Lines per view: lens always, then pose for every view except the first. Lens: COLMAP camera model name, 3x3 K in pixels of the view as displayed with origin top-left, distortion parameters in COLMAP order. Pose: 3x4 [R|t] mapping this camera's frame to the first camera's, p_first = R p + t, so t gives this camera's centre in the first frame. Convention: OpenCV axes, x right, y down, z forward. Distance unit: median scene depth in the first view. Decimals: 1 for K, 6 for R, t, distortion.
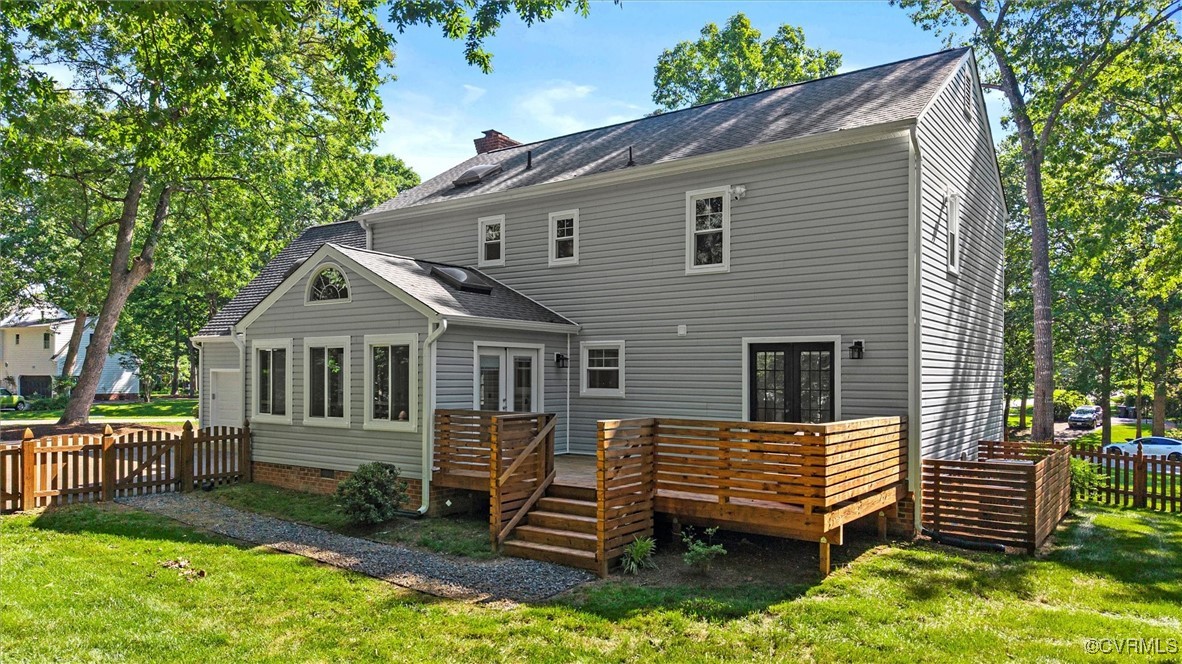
lens RADIAL K [[801.2, 0, 603.0], [0, 801.2, 370.8], [0, 0, 1]] dist [0.039438, -0.041858]
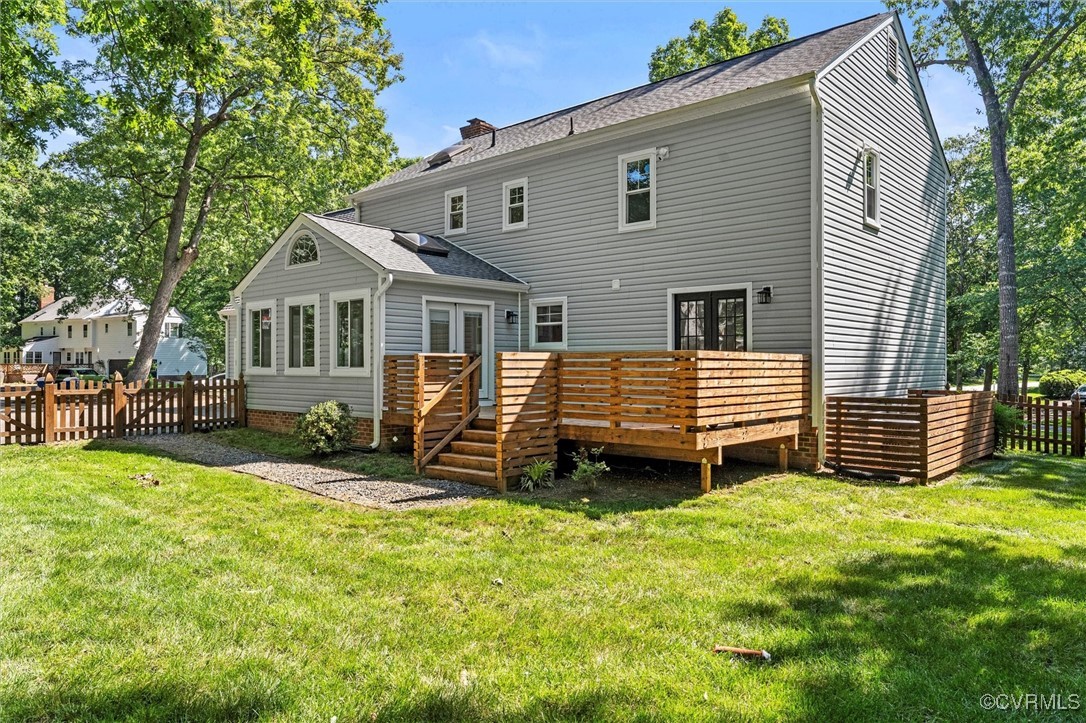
lens RADIAL K [[745.7, 0, 546.1], [0, 745.7, 357.4], [0, 0, 1]] dist [-0.002759, 0.009686]
pose [[0.994999, -0.004358, -0.099787, 0.109903], [0.004578, 0.999988, 0.001973, 0.046585], [0.099777, -0.002420, 0.995007, -0.006243]]
